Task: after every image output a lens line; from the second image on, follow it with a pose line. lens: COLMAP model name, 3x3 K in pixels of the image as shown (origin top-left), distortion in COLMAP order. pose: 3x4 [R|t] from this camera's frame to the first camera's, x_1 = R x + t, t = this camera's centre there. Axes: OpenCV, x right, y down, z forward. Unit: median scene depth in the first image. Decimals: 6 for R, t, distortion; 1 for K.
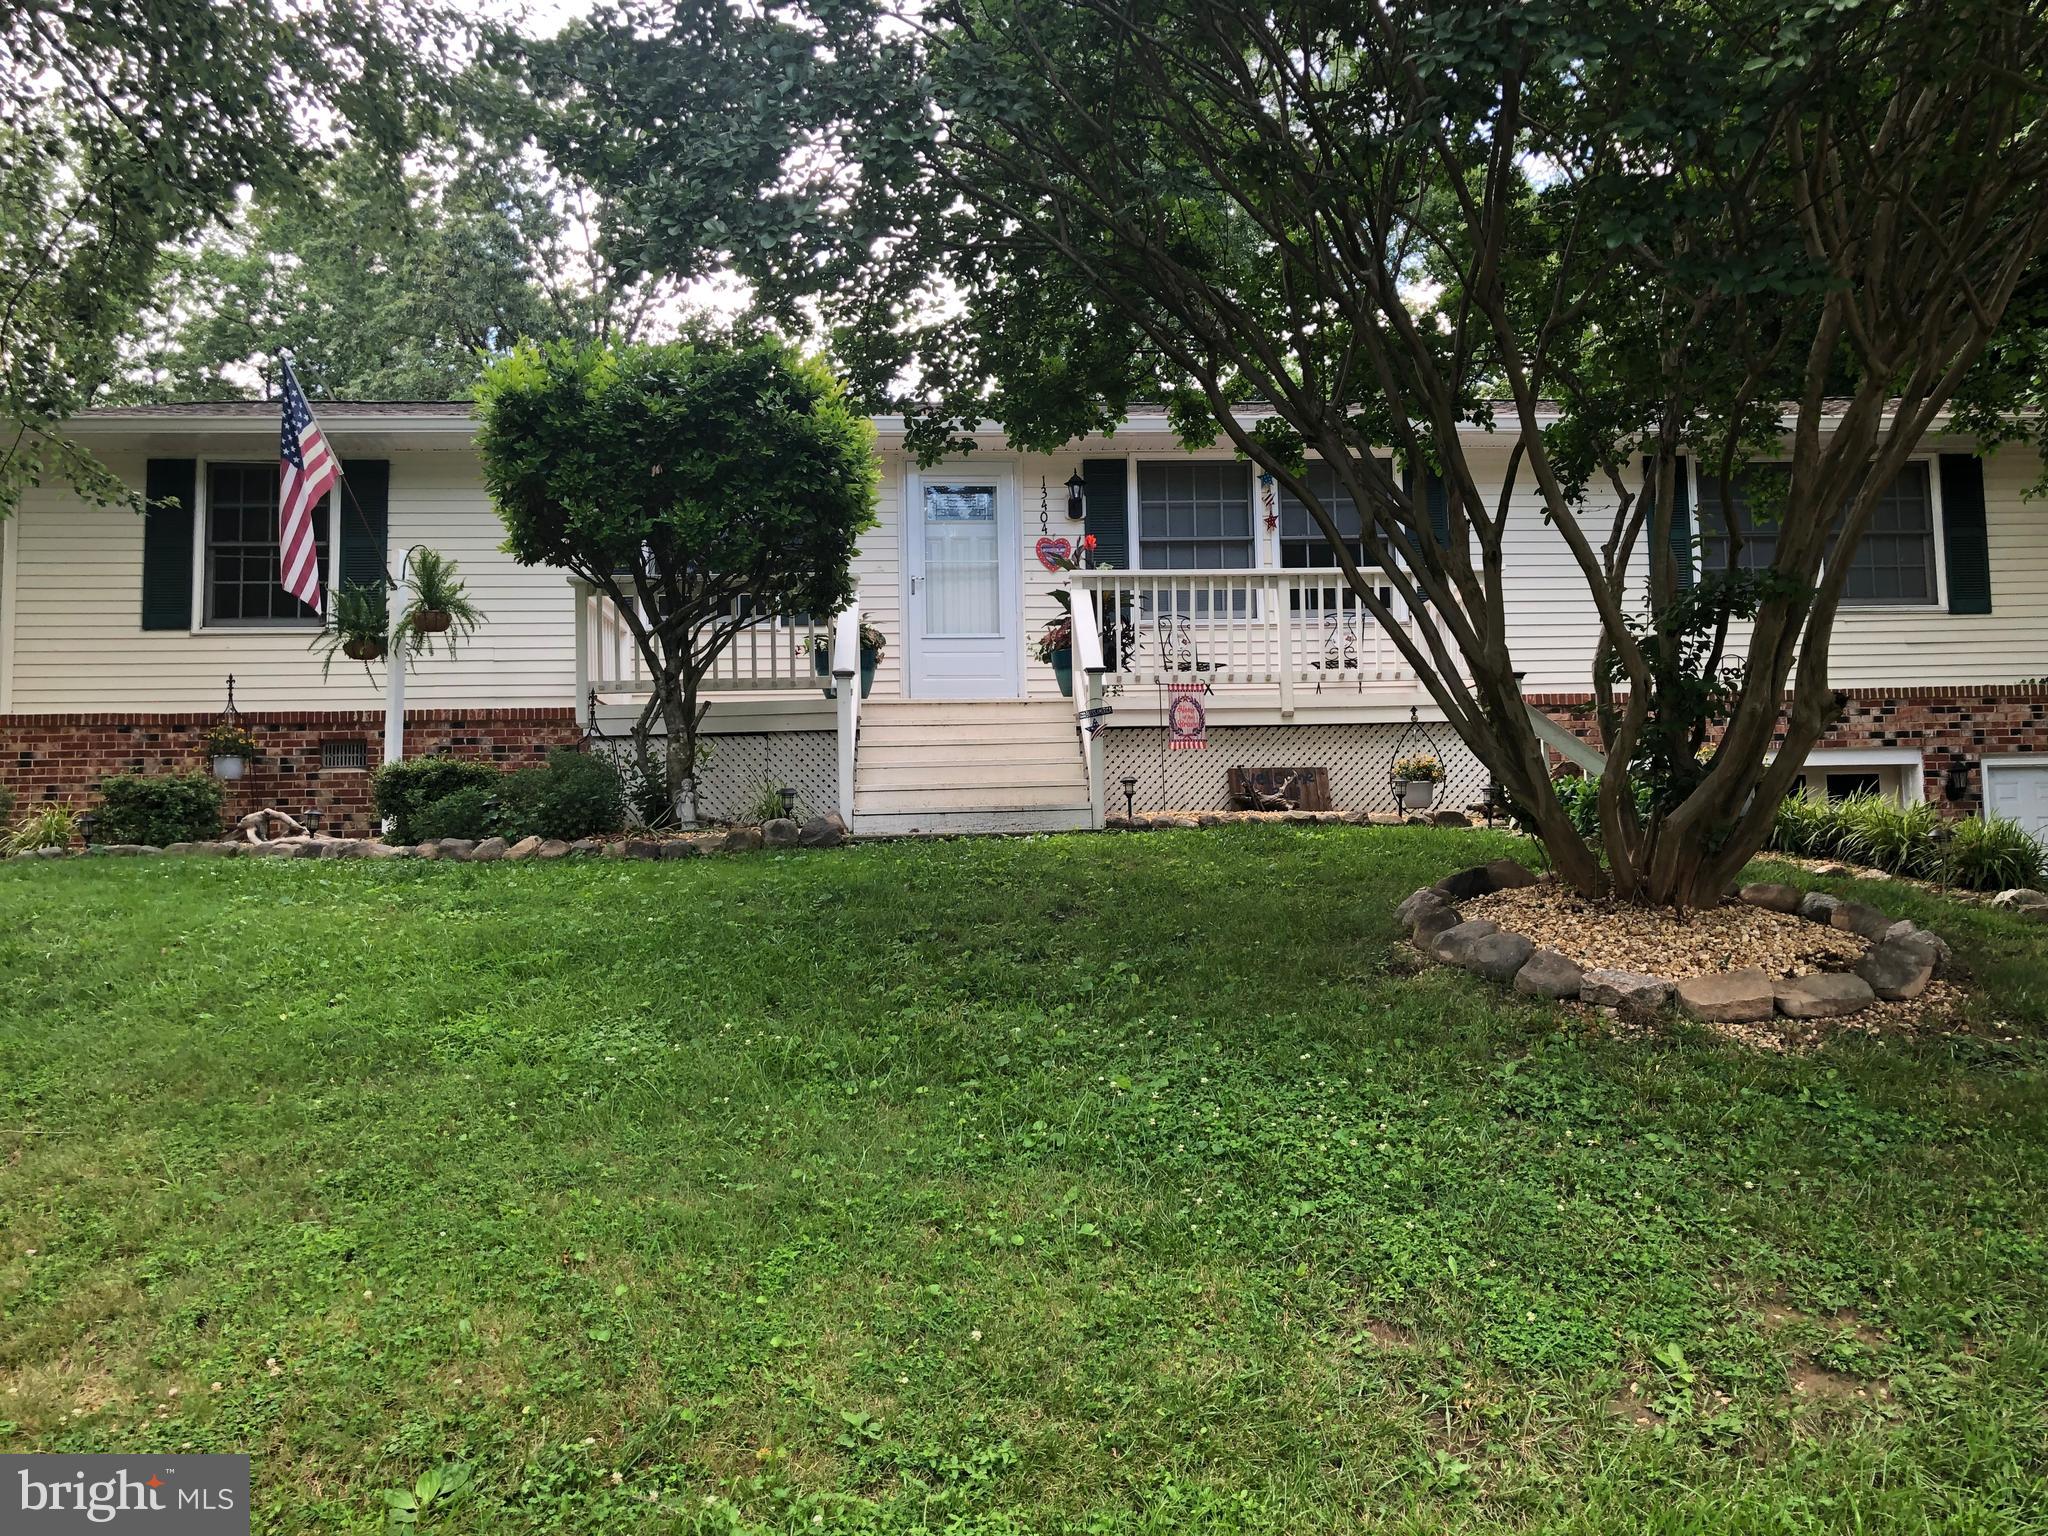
lens RADIAL K [[1671.5, 0, 1053.8], [0, 1671.5, 743.2], [0, 0, 1]] dist [-0.007066, -0.011213]
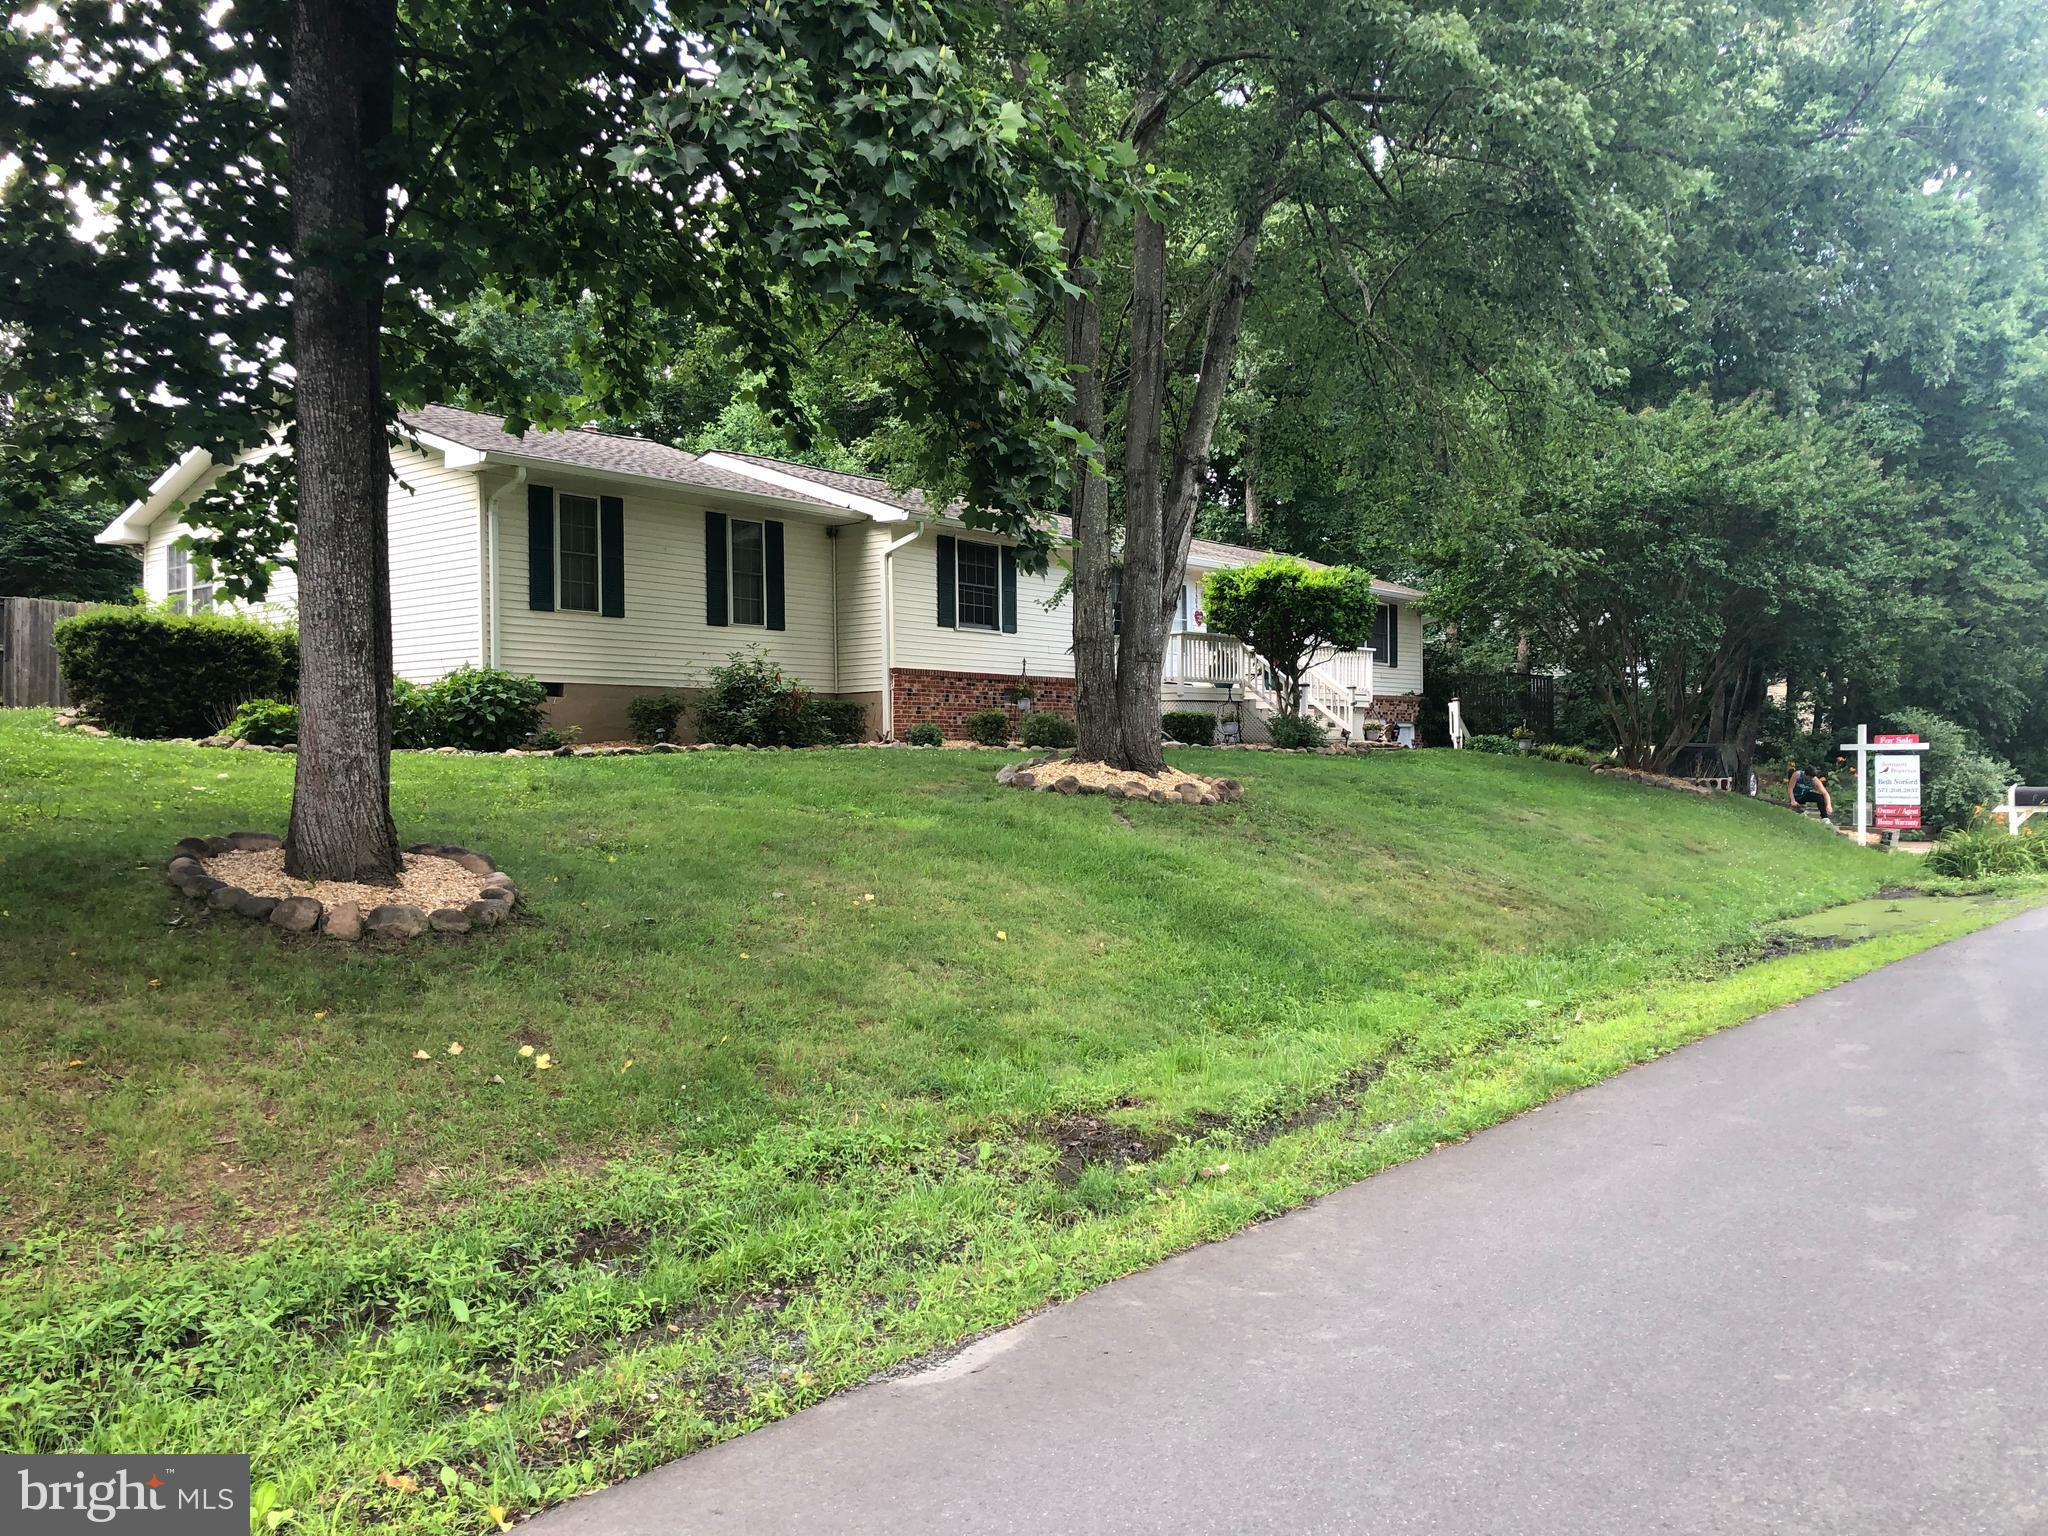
lens RADIAL K [[1646.1, 0, 1024.0], [0, 1646.1, 768.0], [0, 0, 1]] dist [0.041759, -0.098616]
pose [[0.686940, 0.014331, 0.726573, -2.140783], [-0.074584, 0.995916, 0.050873, -0.010260], [-0.722876, -0.089138, 0.685204, -0.458647]]
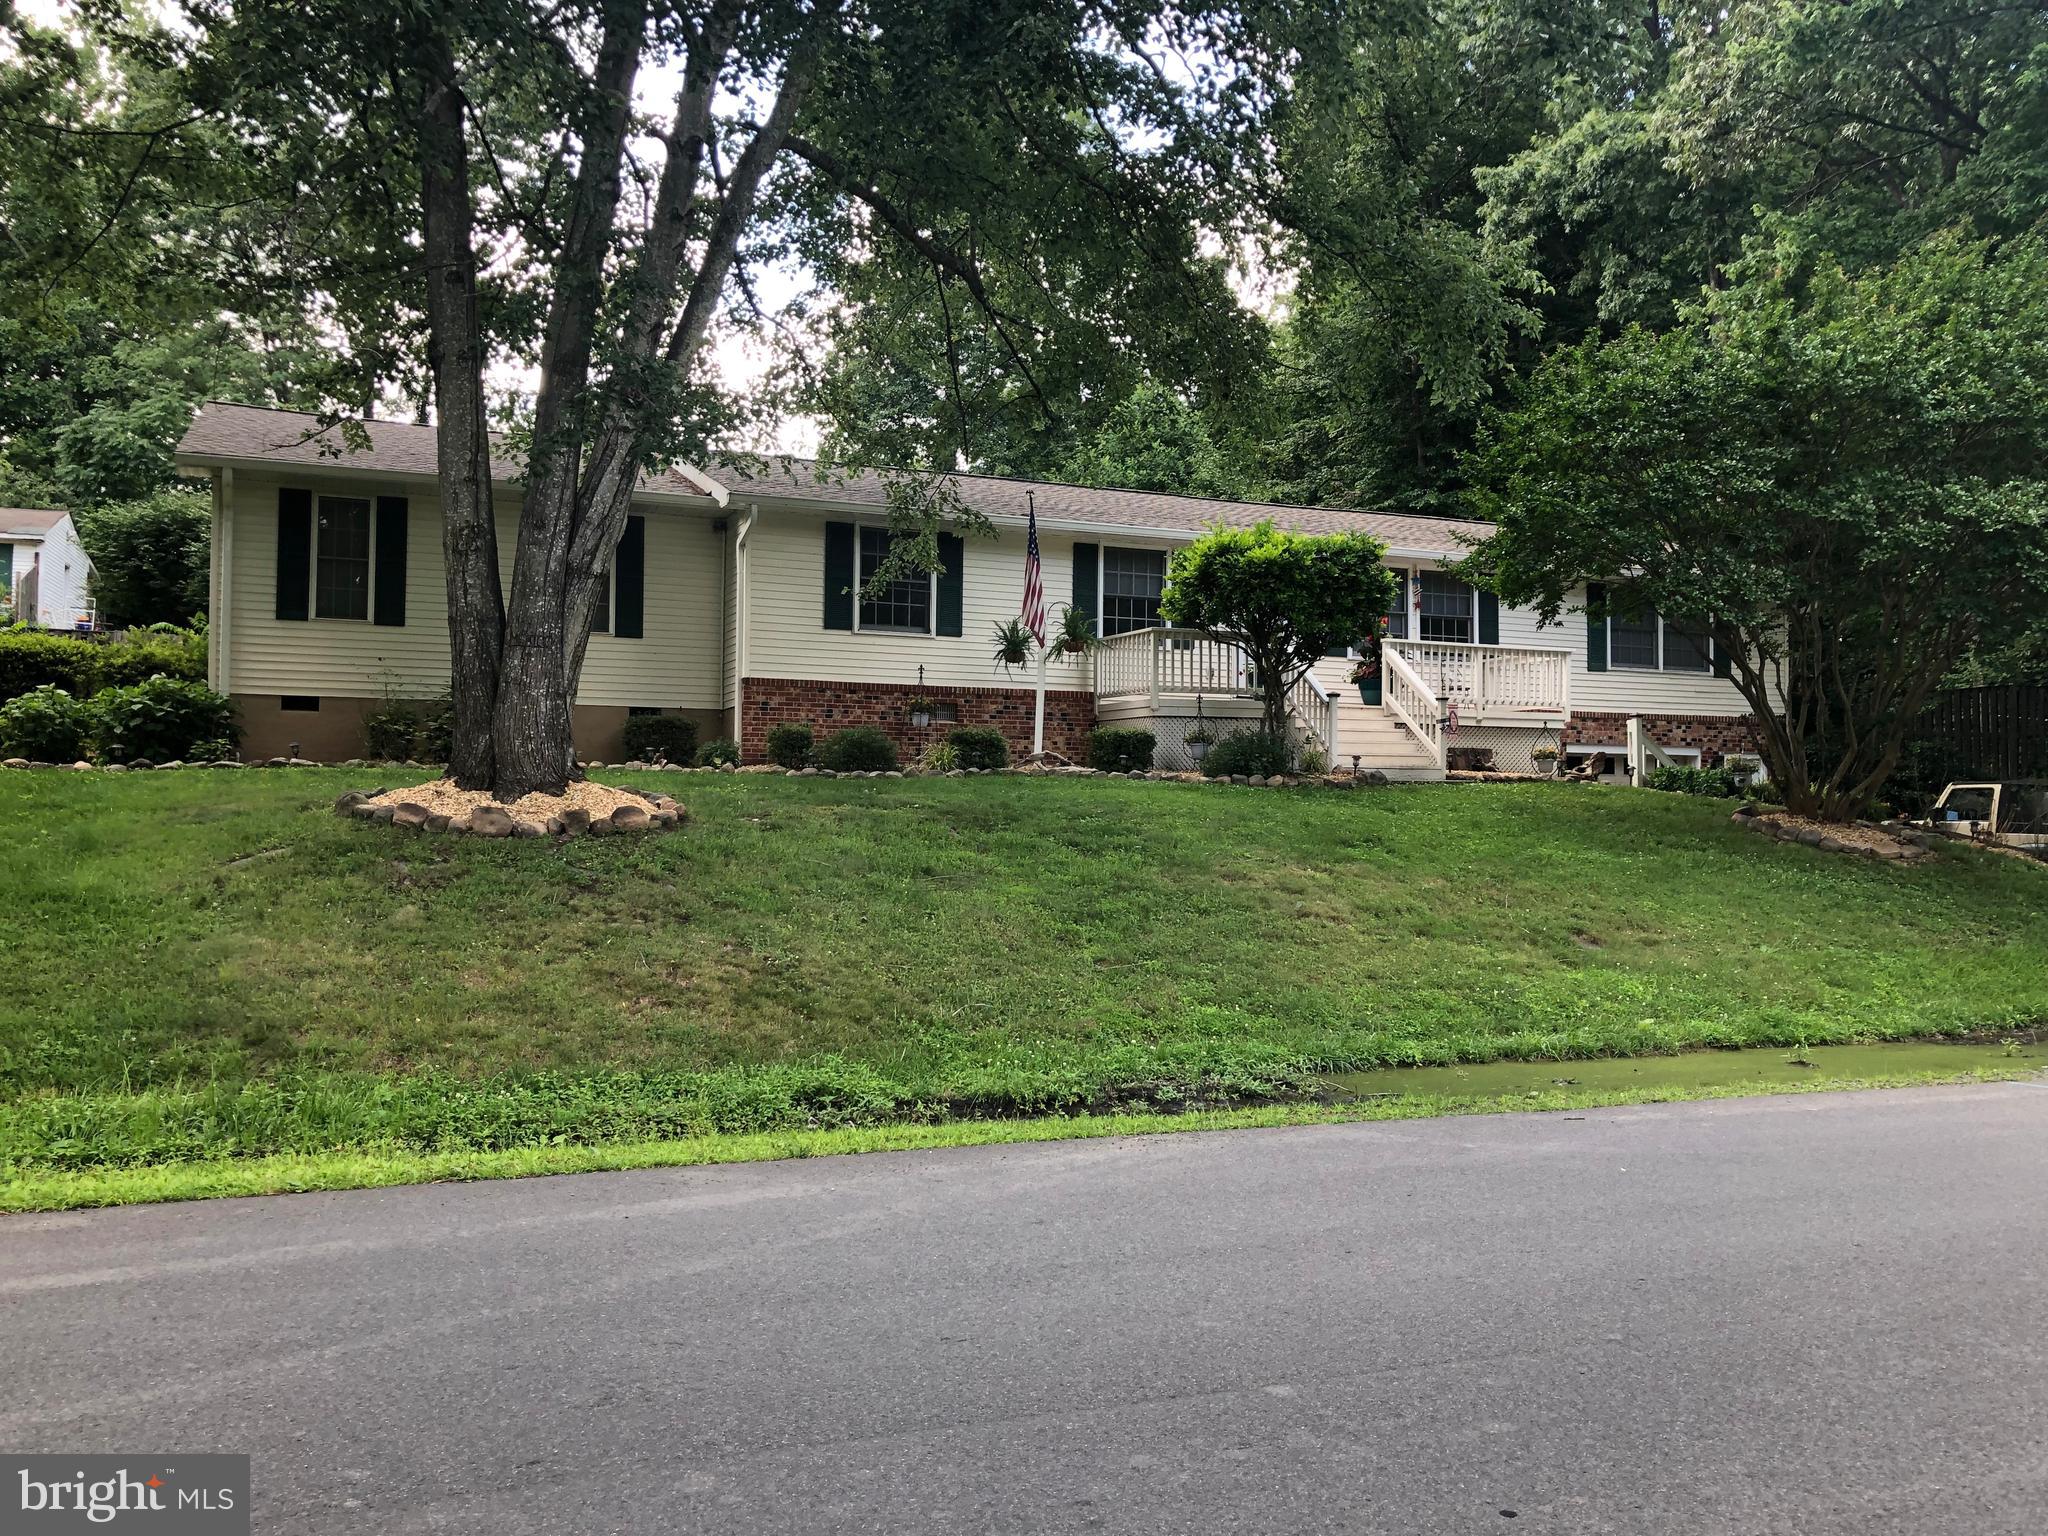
lens RADIAL K [[1646.1, 0, 1024.0], [0, 1646.1, 768.0], [0, 0, 1]] dist [0.041759, -0.098616]
pose [[0.946003, 0.039062, 0.321795, -1.001143], [-0.059709, 0.996725, 0.054540, -0.036682], [-0.318611, -0.070809, 0.945237, -0.674454]]
